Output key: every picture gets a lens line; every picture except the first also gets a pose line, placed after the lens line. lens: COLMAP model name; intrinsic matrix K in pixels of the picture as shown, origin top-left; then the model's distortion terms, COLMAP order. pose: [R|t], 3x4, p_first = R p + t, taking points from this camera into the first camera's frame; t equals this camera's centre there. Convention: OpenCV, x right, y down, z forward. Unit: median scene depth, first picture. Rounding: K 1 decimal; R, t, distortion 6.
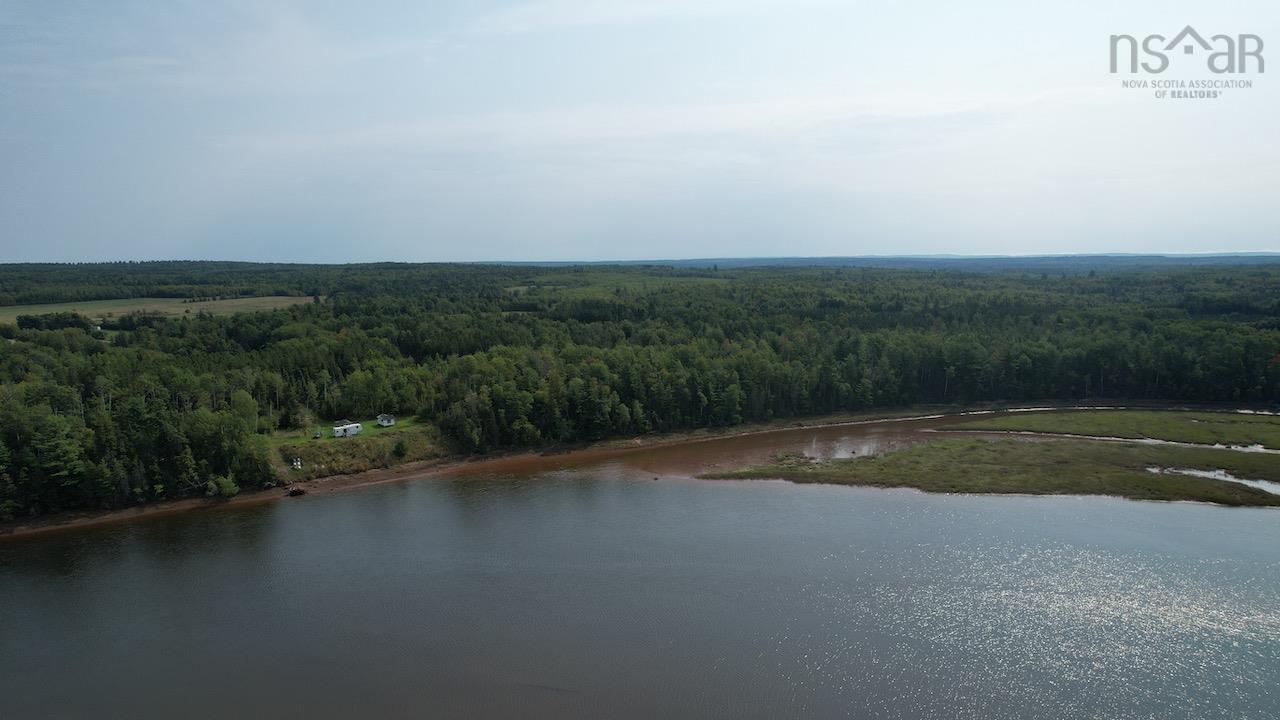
lens RADIAL K [[833.4, 0, 639.8], [0, 833.4, 362.0], [0, 0, 1]] dist [-0.062750, 0.067502]
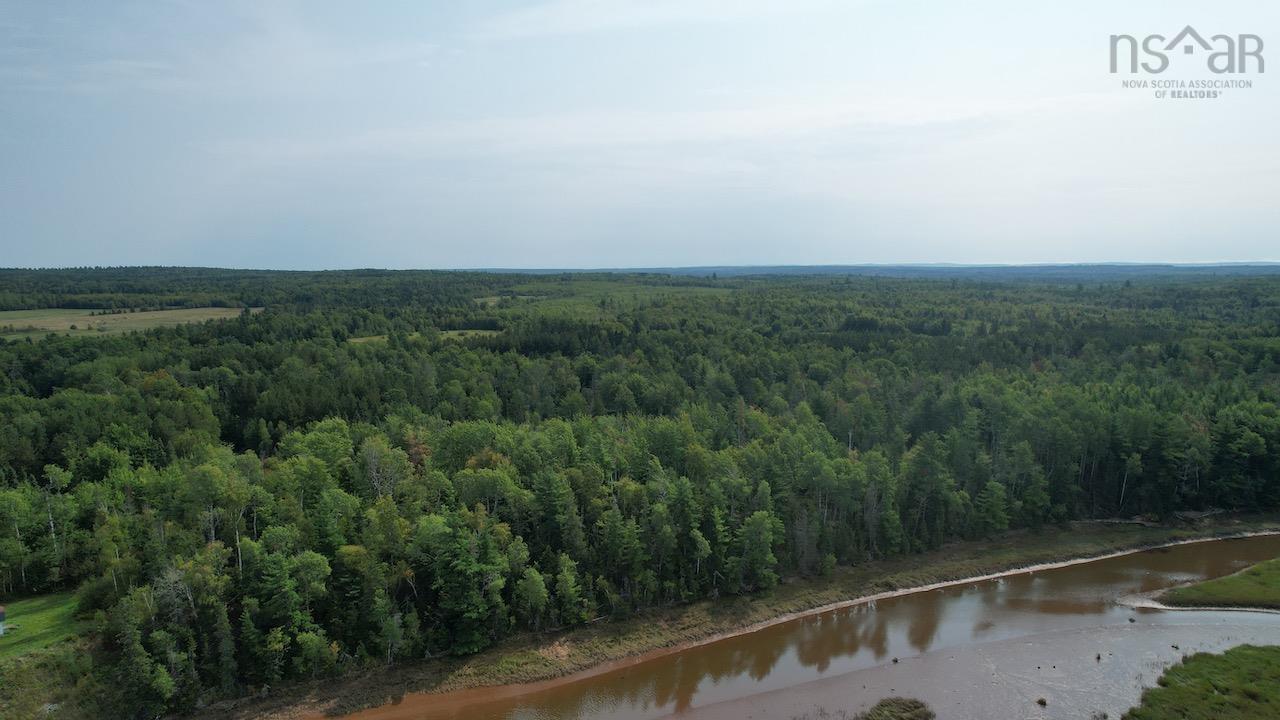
lens RADIAL K [[833.4, 0, 639.8], [0, 833.4, 362.0], [0, 0, 1]] dist [-0.062750, 0.067502]
pose [[0.999991, 0.003424, 0.002590, 0.032003], [-0.003400, 0.999952, -0.009146, -0.051535], [-0.002621, 0.009138, 0.999955, 0.430224]]
